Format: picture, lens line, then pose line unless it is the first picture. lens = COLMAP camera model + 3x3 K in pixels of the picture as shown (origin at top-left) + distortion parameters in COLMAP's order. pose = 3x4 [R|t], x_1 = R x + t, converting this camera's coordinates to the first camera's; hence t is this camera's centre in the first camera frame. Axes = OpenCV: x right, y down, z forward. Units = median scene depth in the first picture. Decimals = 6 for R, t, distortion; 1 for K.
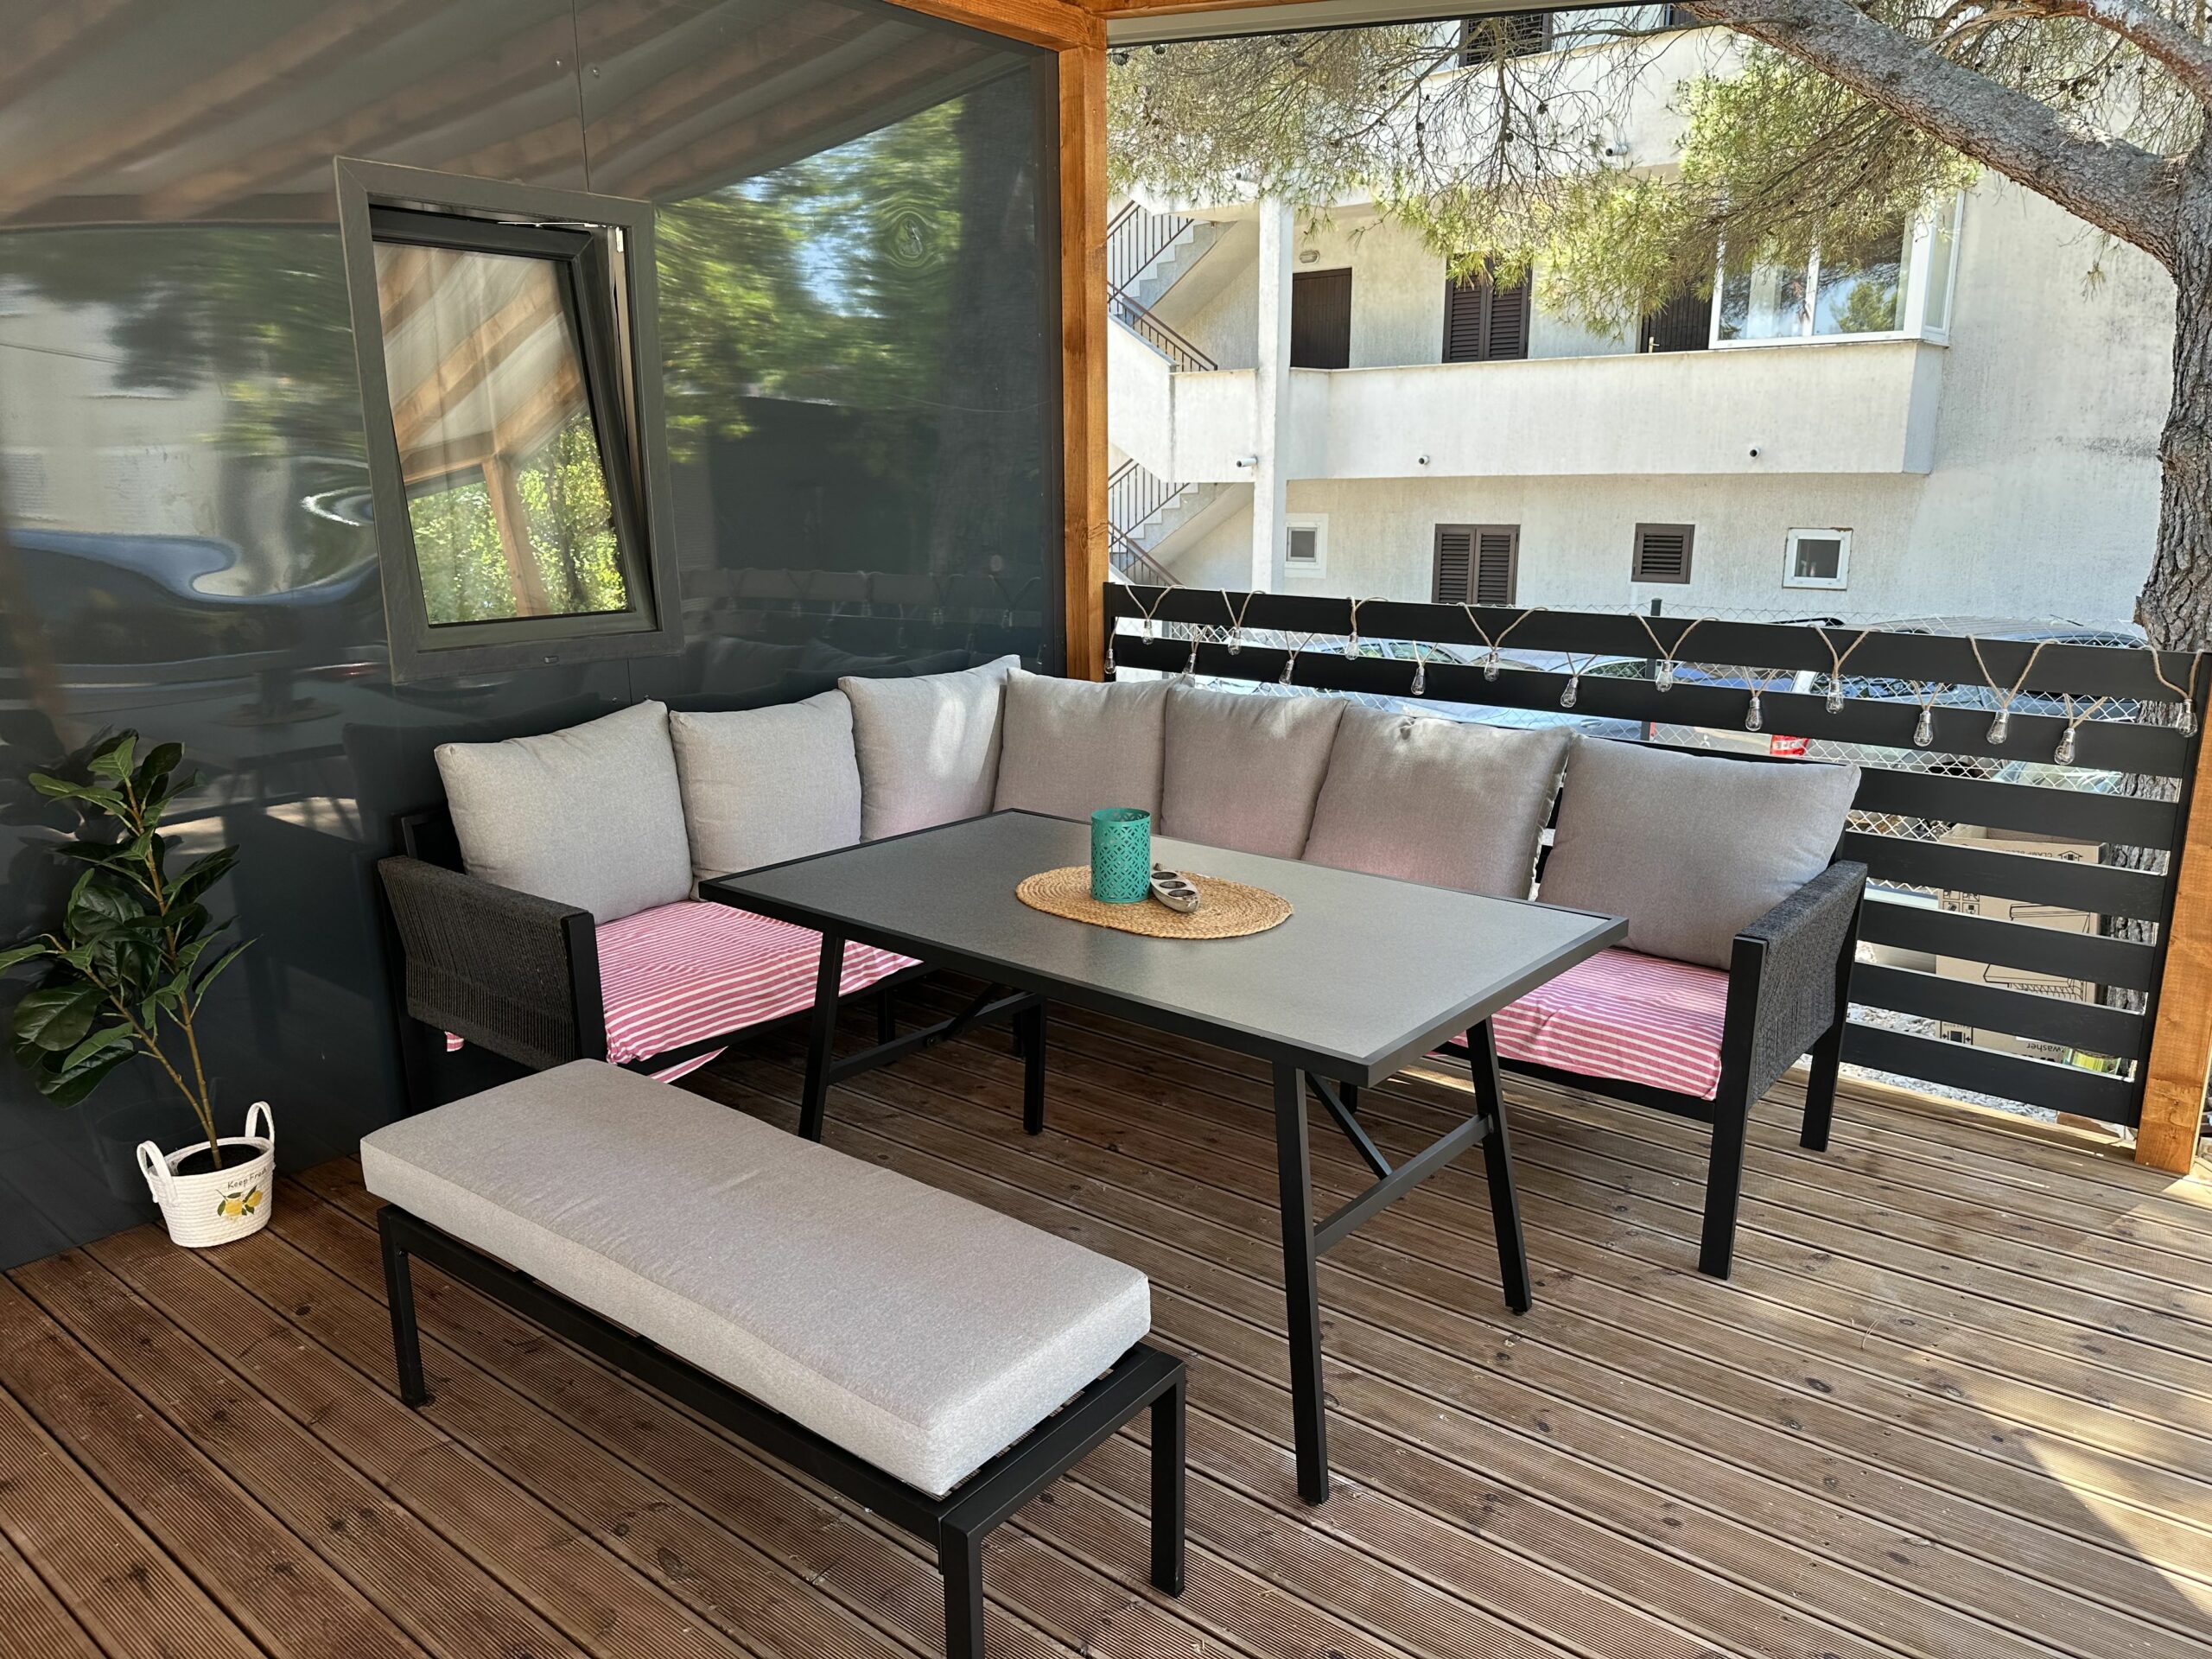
lens RADIAL K [[1554.5, 0, 1106.0], [0, 1554.5, 829.5], [0, 0, 1]] dist [0.138586, -0.265083]
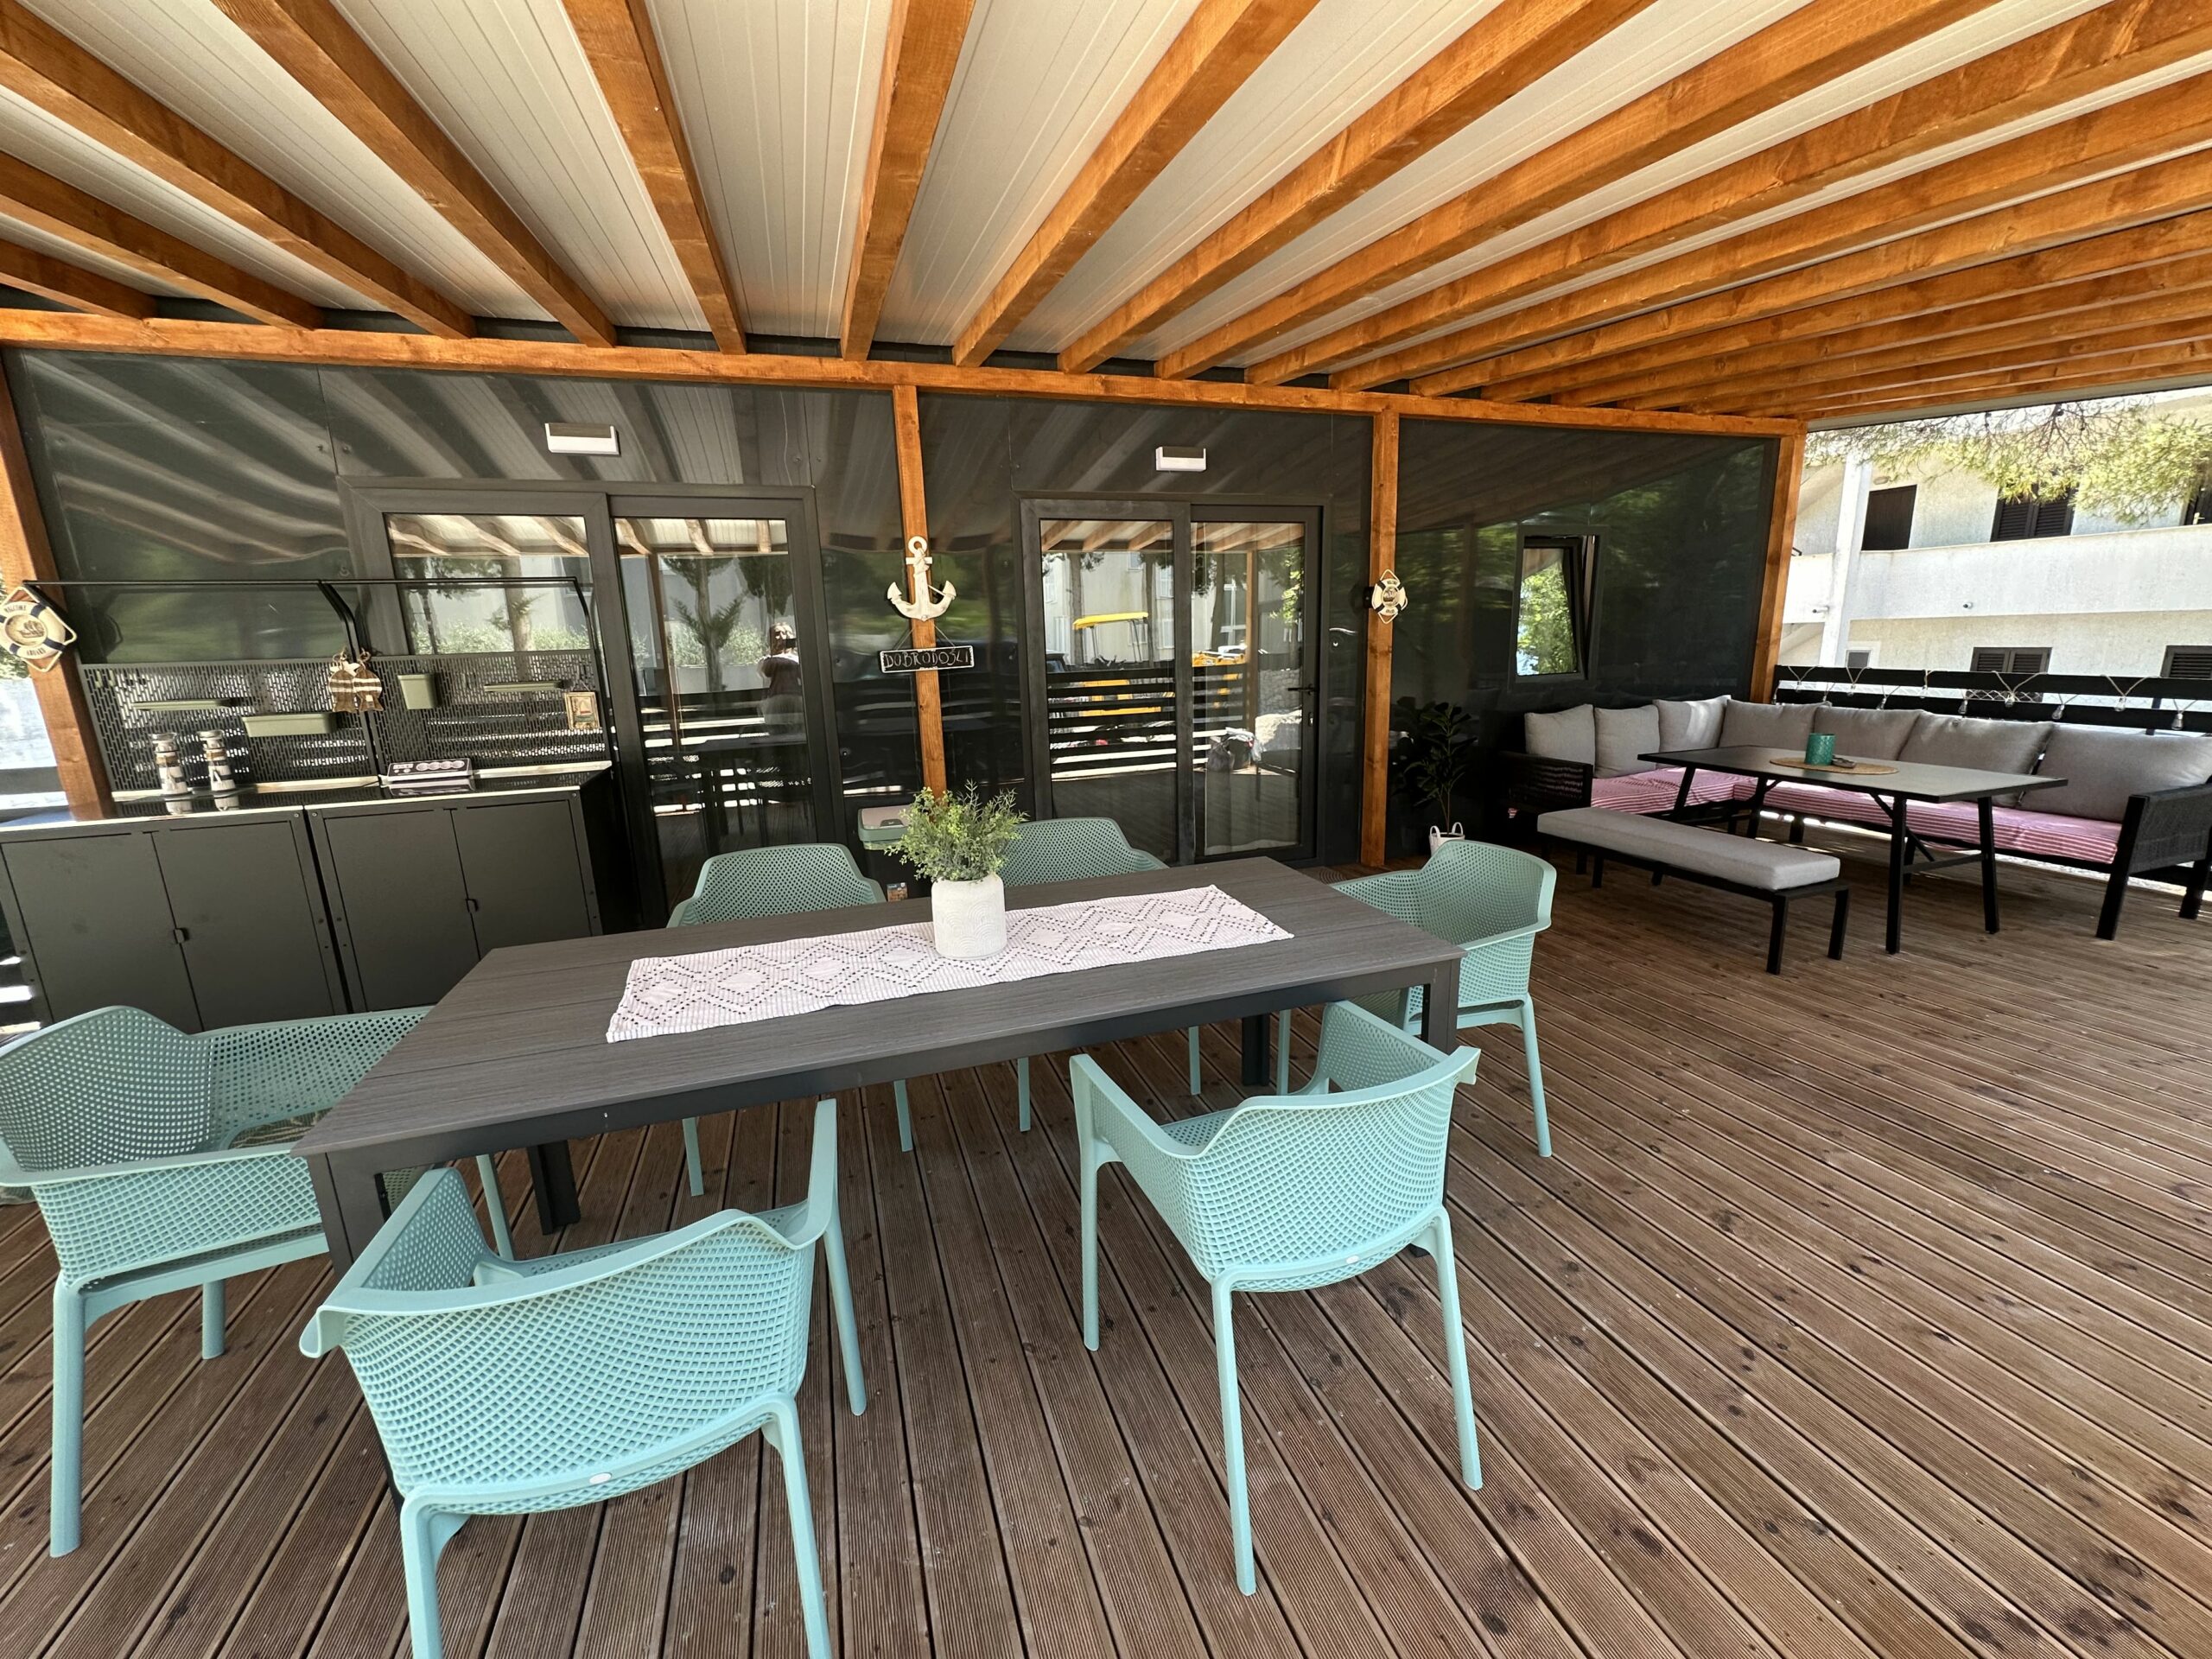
lens RADIAL K [[892.4, 0, 1106.0], [0, 892.4, 829.5], [0, 0, 1]] dist [0.000922, 0.000872]
pose [[0.850328, 0.092375, -0.518082, -0.133057], [-0.093497, 0.995330, 0.024014, 0.135502], [0.517881, 0.028019, 0.854994, -0.584409]]
